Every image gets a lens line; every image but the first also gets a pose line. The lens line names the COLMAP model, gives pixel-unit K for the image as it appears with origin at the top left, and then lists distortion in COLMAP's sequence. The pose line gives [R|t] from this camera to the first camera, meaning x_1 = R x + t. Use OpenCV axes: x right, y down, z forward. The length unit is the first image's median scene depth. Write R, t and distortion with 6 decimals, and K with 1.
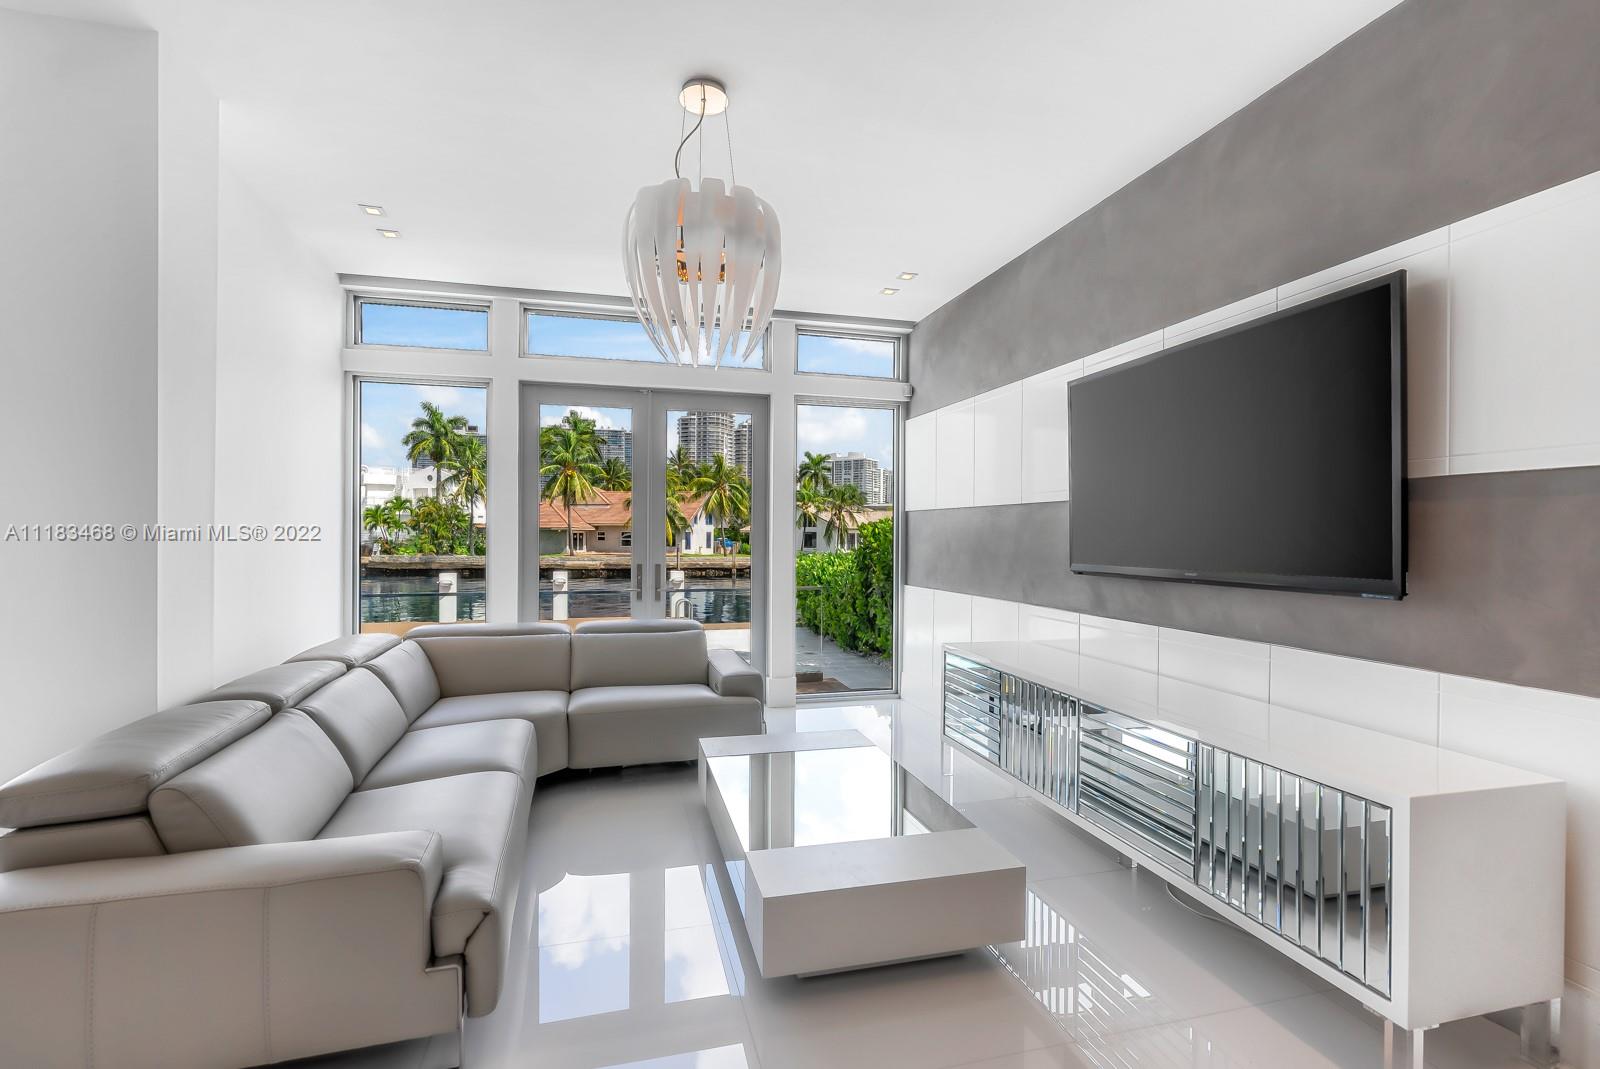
lens RADIAL K [[735.7, 0, 806.7], [0, 735.7, 533.4], [0, 0, 1]] dist [-0.002647, -0.000167]
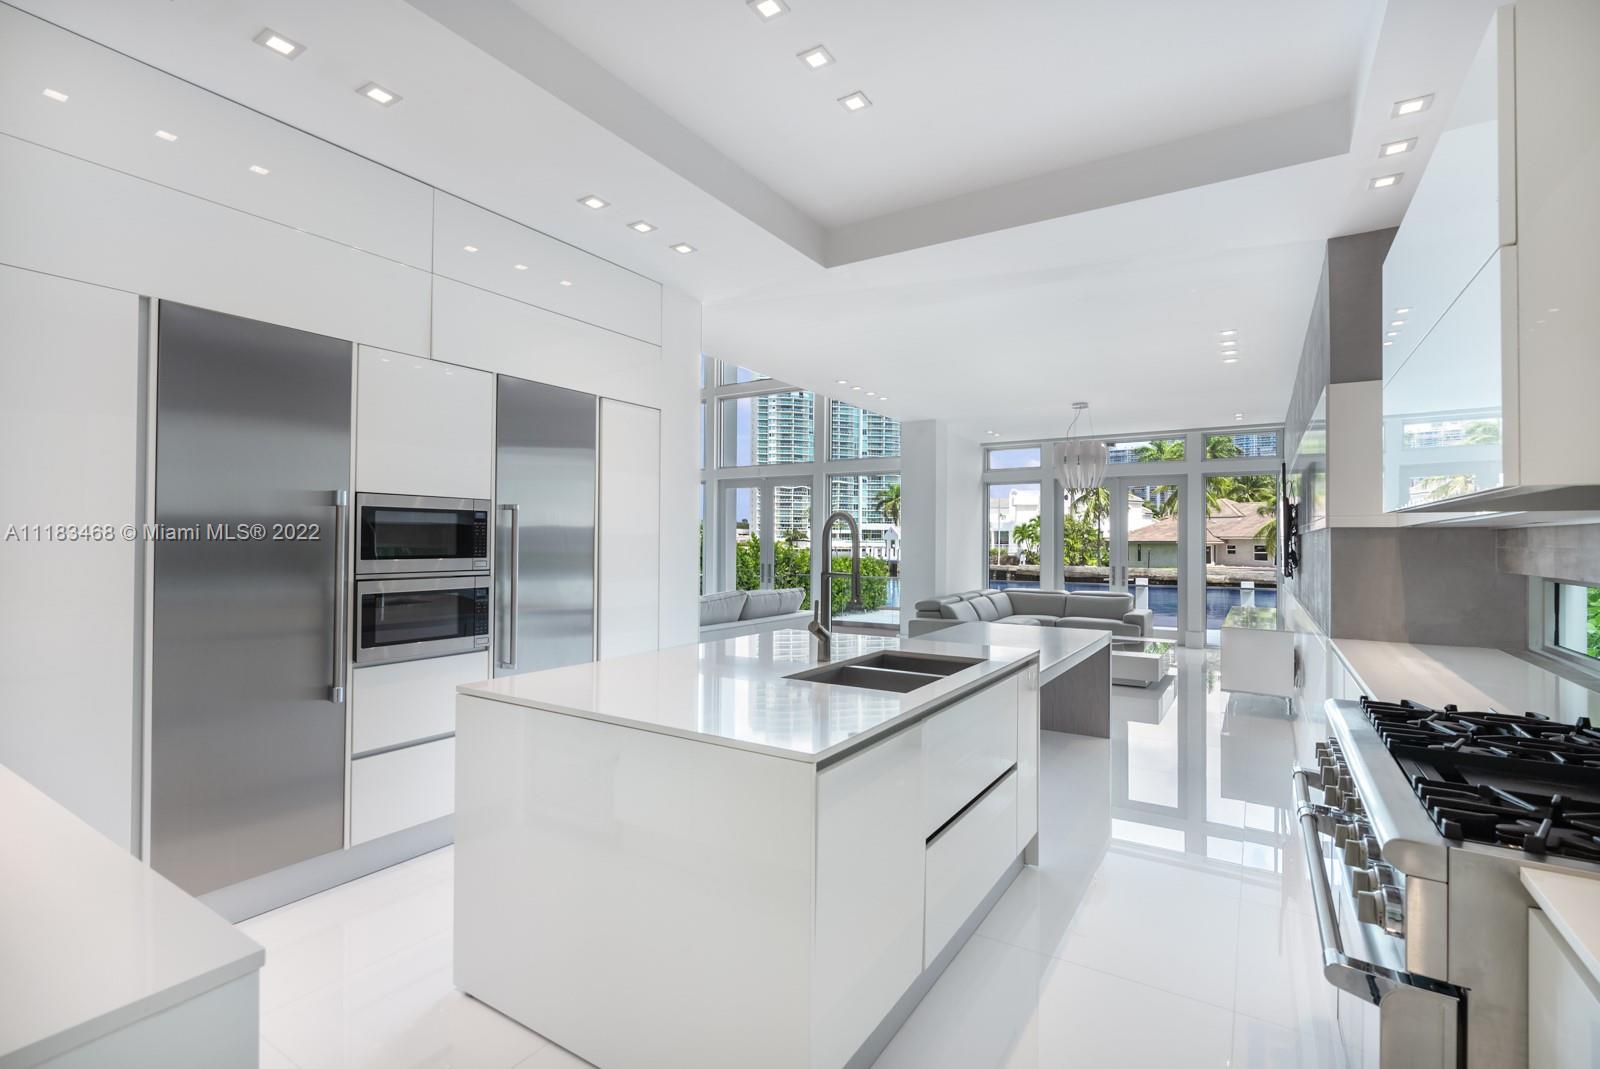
lens RADIAL K [[735.7, 0, 806.7], [0, 735.7, 533.4], [0, 0, 1]] dist [-0.002647, -0.000167]
pose [[0.680774, -0.011581, -0.732402, 0.058845], [-0.000996, 0.999859, -0.016736, -0.001118], [0.732493, 0.012123, 0.680667, -0.084339]]
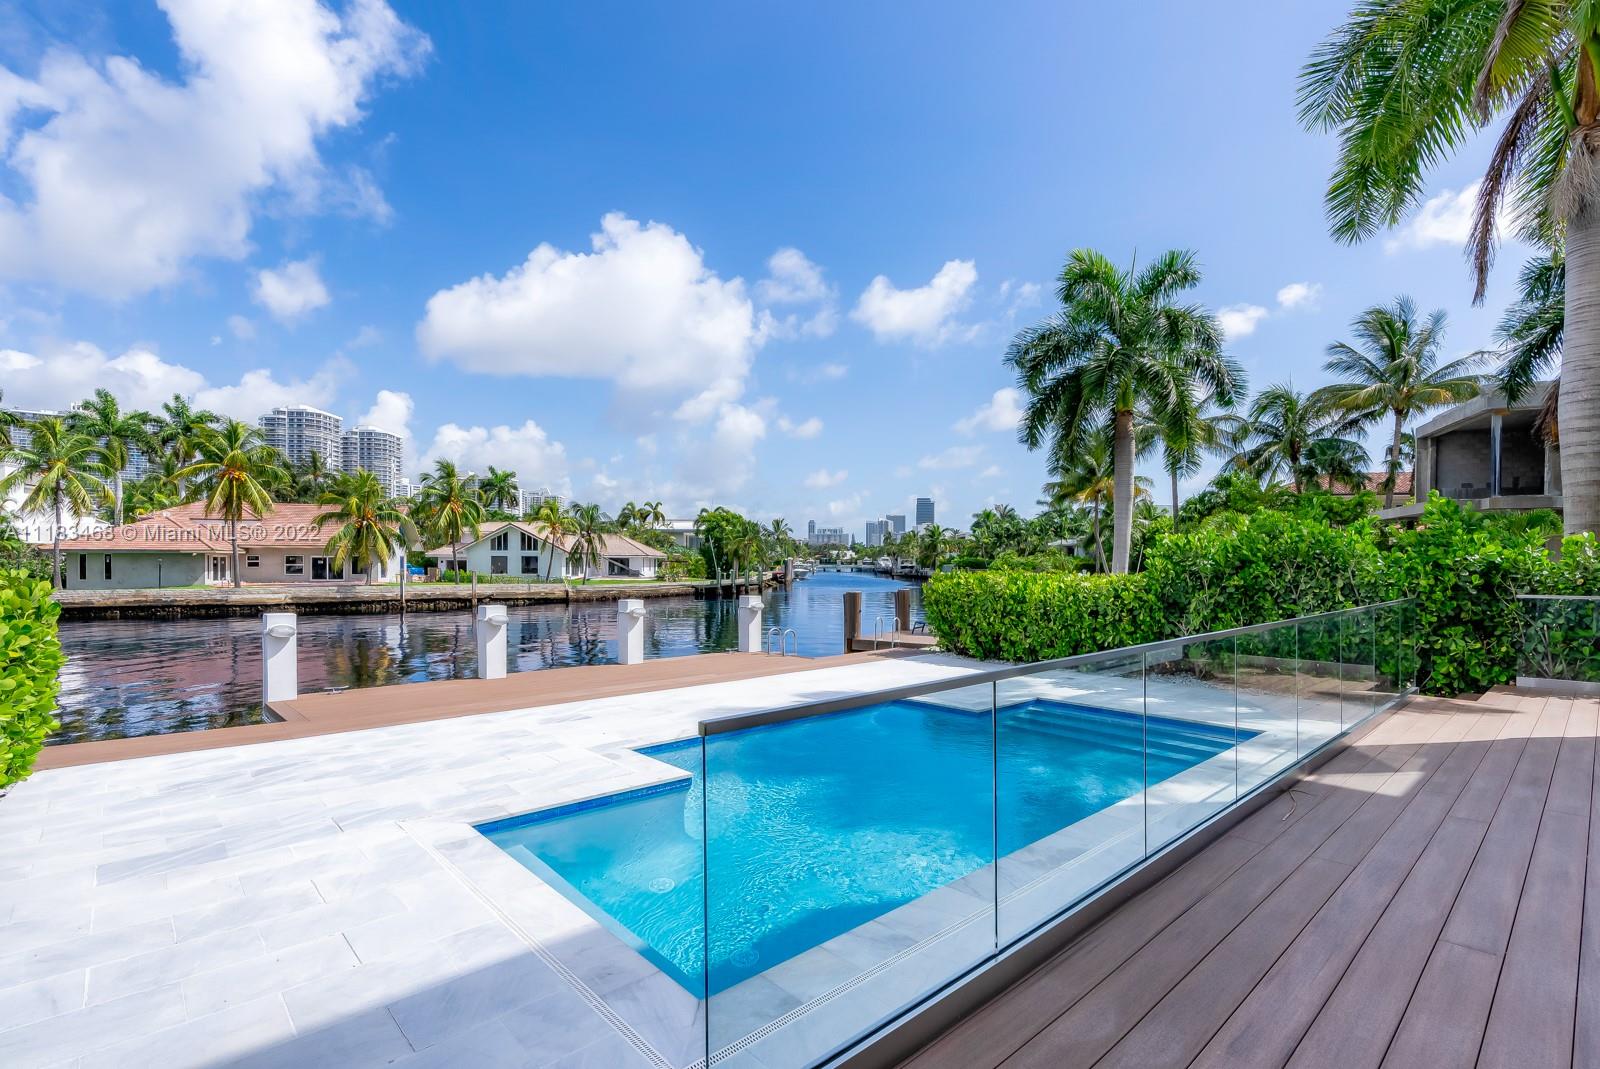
lens RADIAL K [[742.8, 0, 806.1], [0, 742.8, 553.1], [0, 0, 1]] dist [-0.001971, -0.000295]
pose [[0.886499, 0.002839, 0.462722, -0.154917], [0.001368, 0.999961, -0.008755, 0.003505], [-0.462728, 0.008395, 0.886460, 0.070397]]
